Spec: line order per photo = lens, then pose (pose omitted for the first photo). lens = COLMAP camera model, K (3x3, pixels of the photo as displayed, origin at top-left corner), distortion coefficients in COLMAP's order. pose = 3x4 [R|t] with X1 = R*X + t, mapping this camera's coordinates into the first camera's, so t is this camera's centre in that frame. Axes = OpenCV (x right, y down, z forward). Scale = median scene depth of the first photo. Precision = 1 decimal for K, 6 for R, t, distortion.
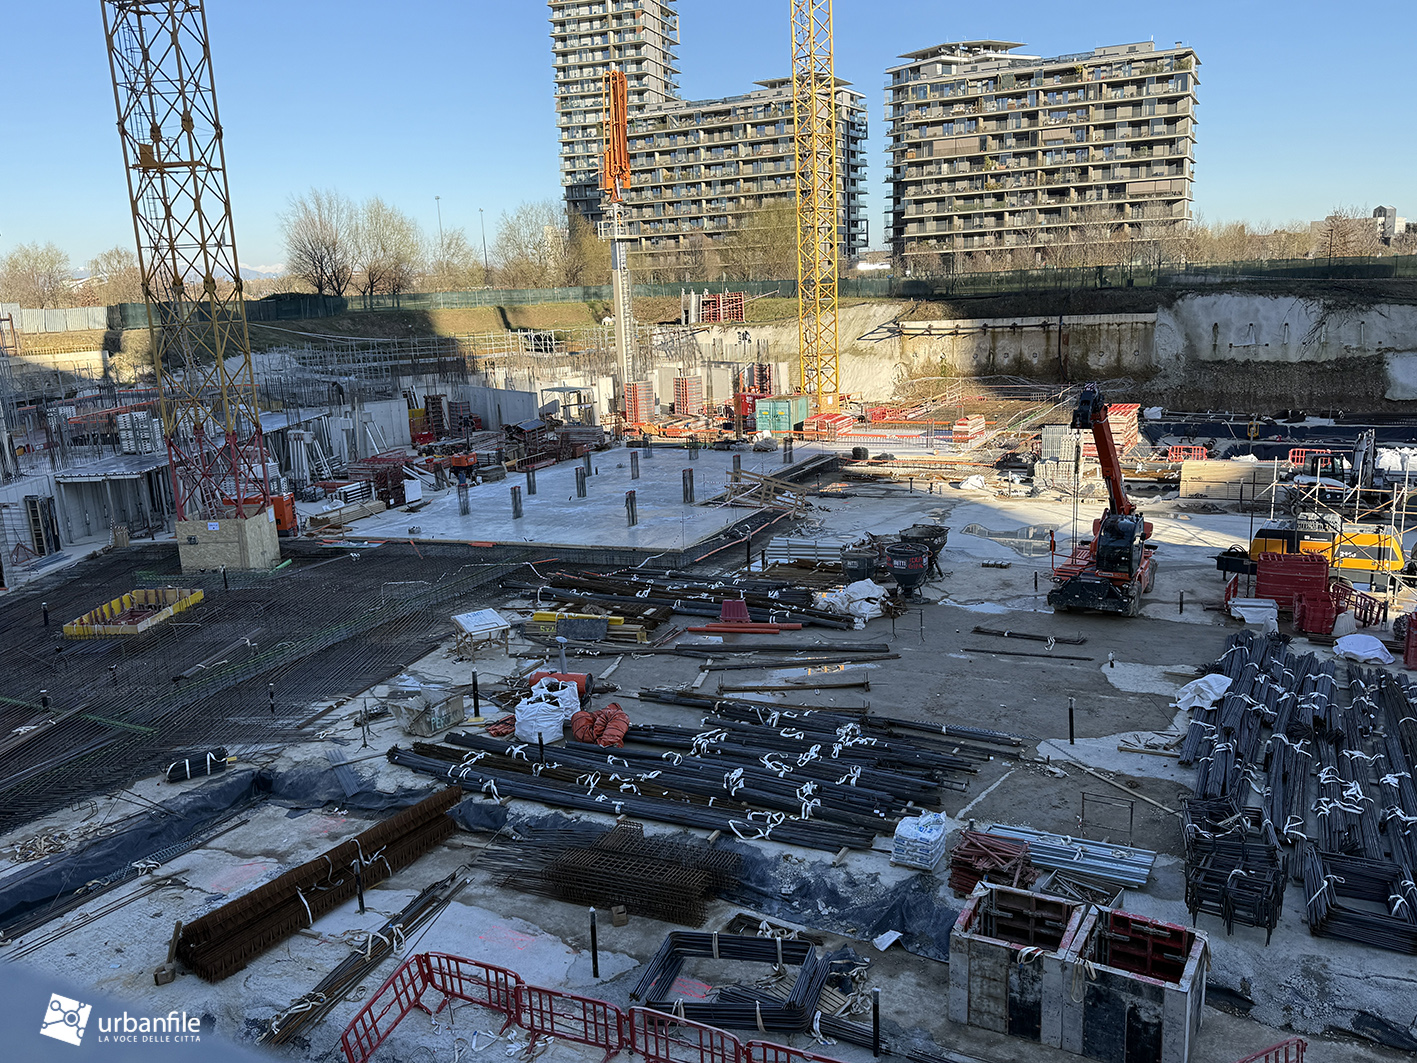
lens RADIAL K [[1159.1, 0, 711.6], [0, 1159.1, 536.3], [0, 0, 1]] dist [0.025844, -0.009487]
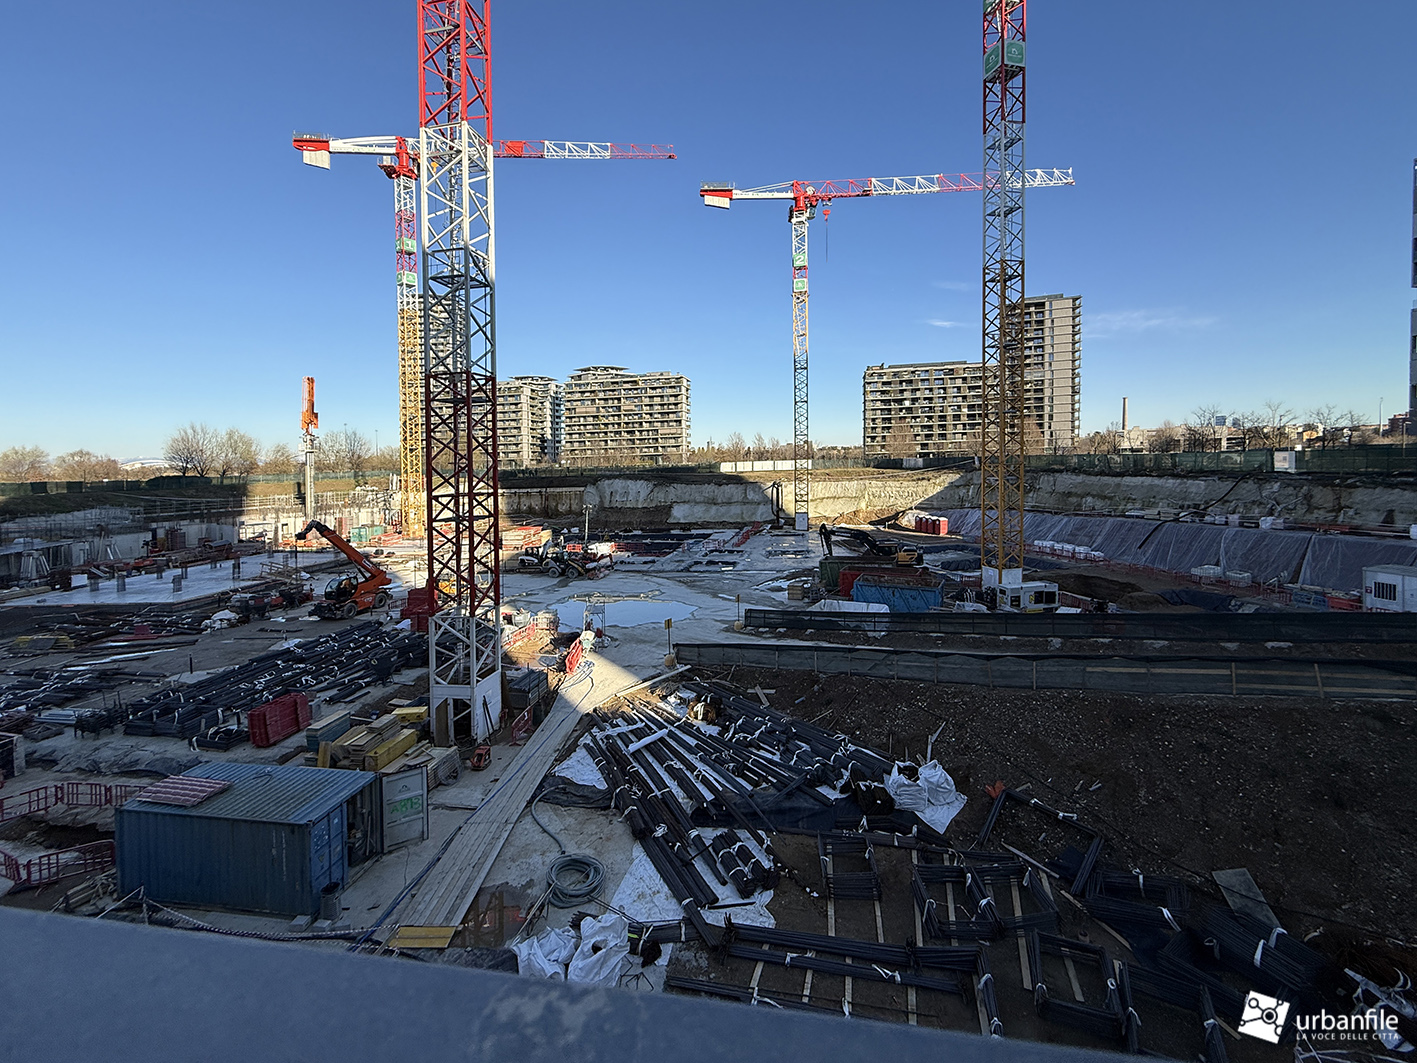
lens RADIAL K [[574.2, 0, 712.2], [0, 574.2, 459.9], [0, 0, 1]] dist [-0.000245, 0.000041]
pose [[0.957734, 0.012992, 0.287361, 0.131702], [0.052962, 0.973937, -0.220549, 0.009013], [-0.282737, 0.226447, 0.932085, -0.063857]]
